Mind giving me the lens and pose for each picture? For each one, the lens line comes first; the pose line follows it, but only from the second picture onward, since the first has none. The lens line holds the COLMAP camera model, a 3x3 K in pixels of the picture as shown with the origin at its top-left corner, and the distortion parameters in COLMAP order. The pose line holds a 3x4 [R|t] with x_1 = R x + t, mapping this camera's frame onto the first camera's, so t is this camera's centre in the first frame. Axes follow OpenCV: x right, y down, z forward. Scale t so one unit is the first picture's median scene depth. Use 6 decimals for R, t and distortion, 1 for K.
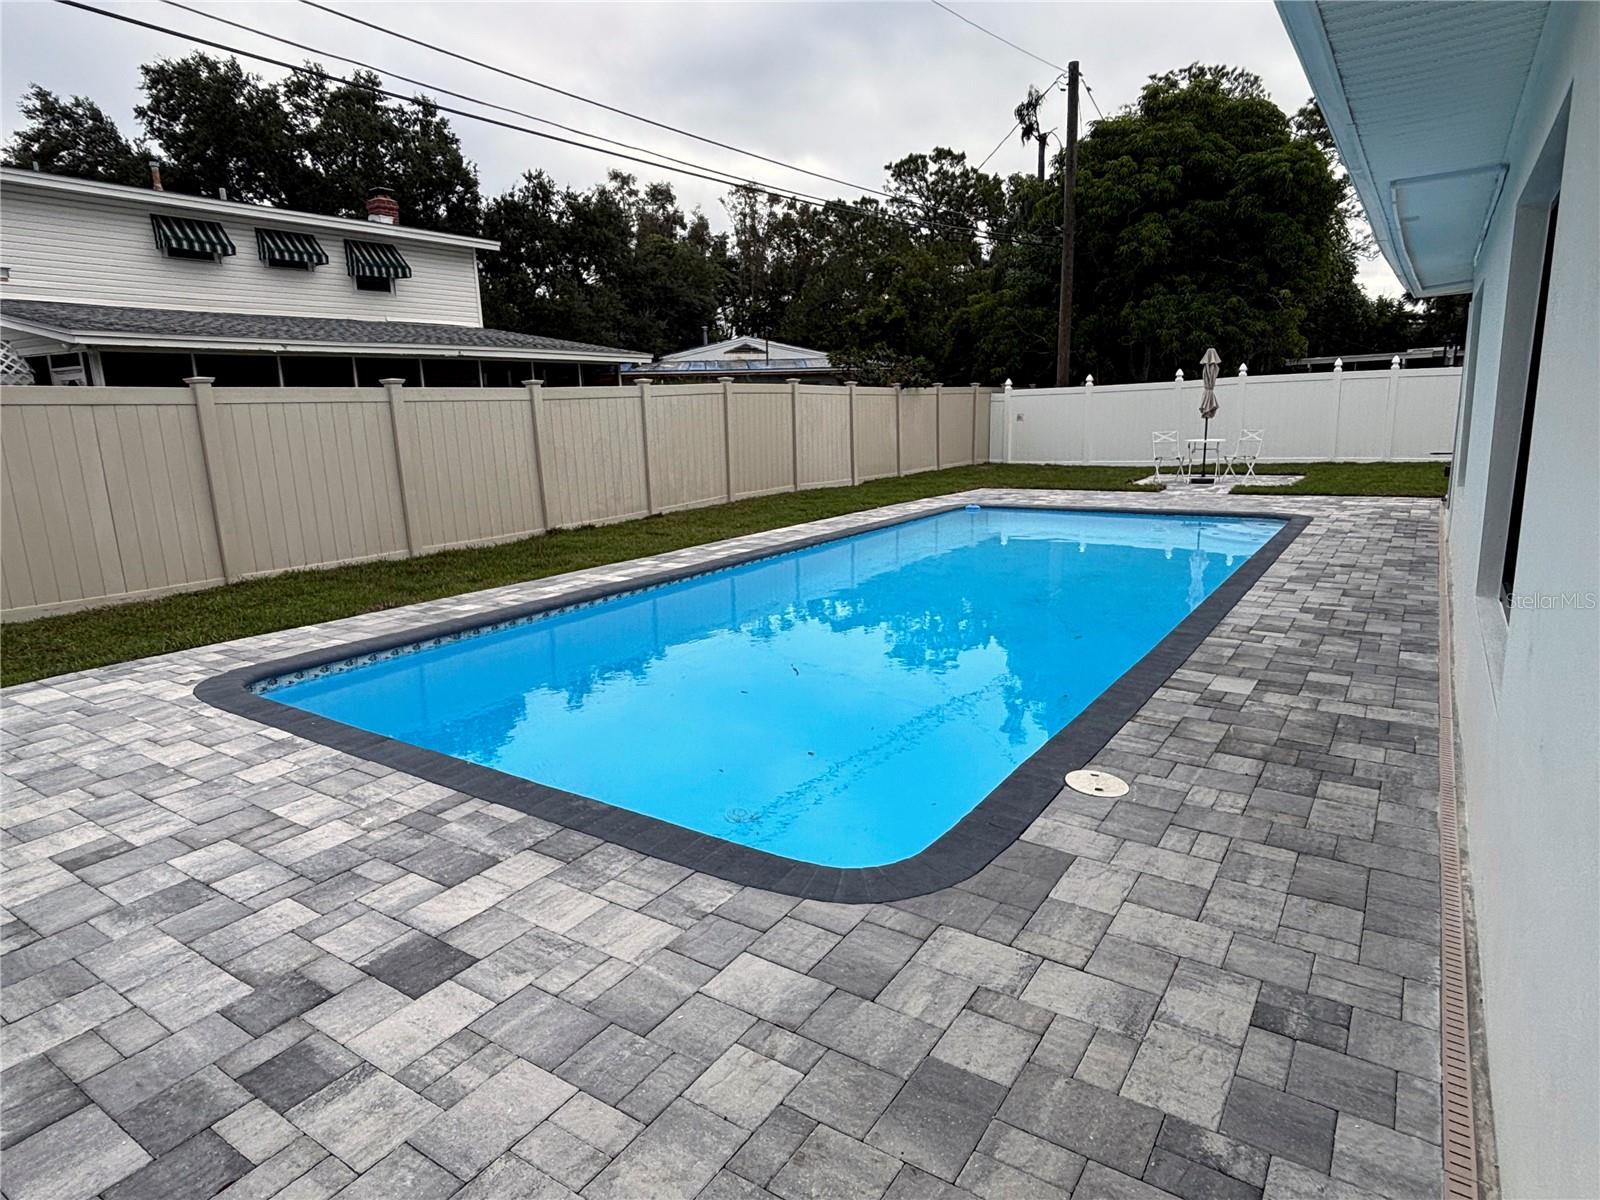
lens RADIAL K [[924.8, 0, 802.8], [0, 924.8, 597.7], [0, 0, 1]] dist [0.004123, -0.000261]
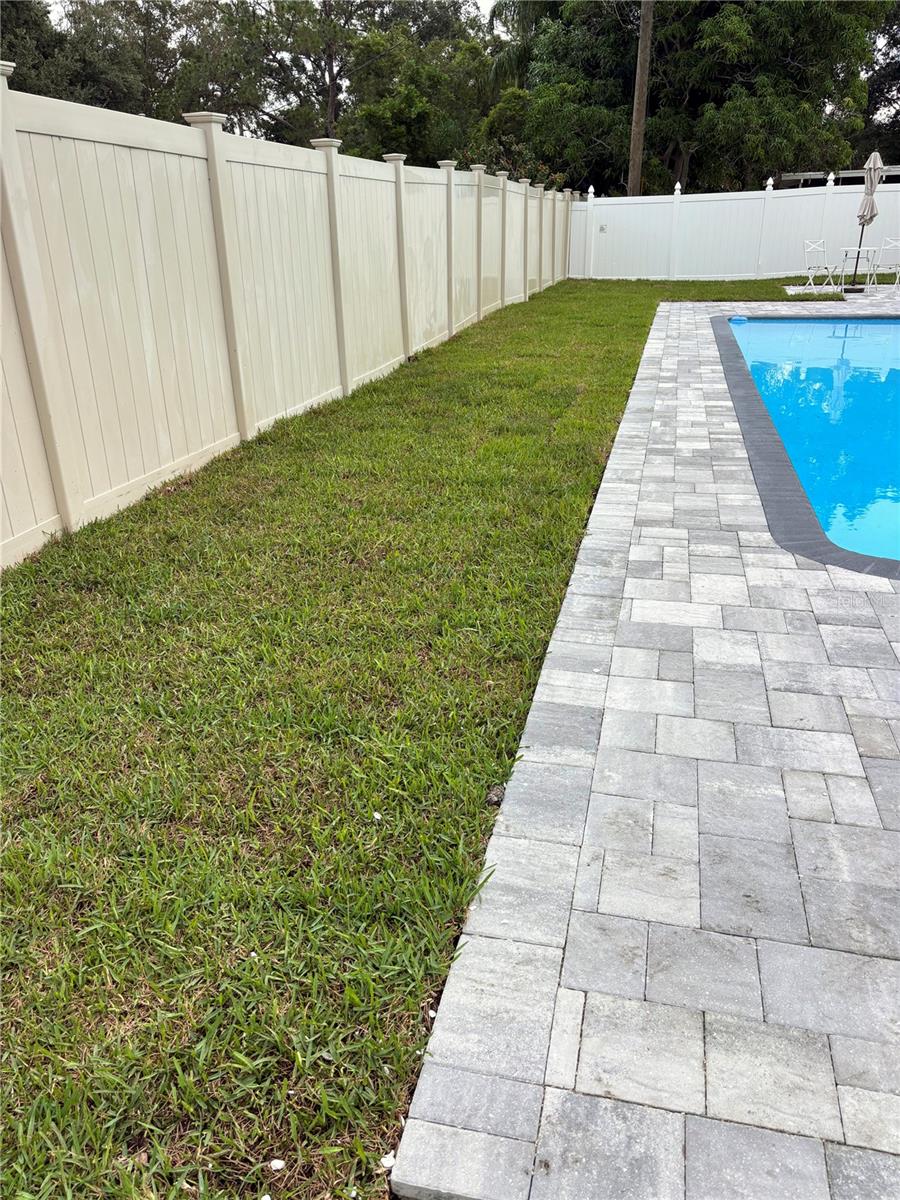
lens RADIAL K [[911.1, 0, 449.2], [0, 911.1, 601.8], [0, 0, 1]] dist [0.051249, -0.060263]
pose [[0.938216, -0.123157, 0.323393, -0.289732], [0.062514, 0.979471, 0.191648, -0.007961], [-0.340357, -0.159591, 0.926654, 0.112380]]
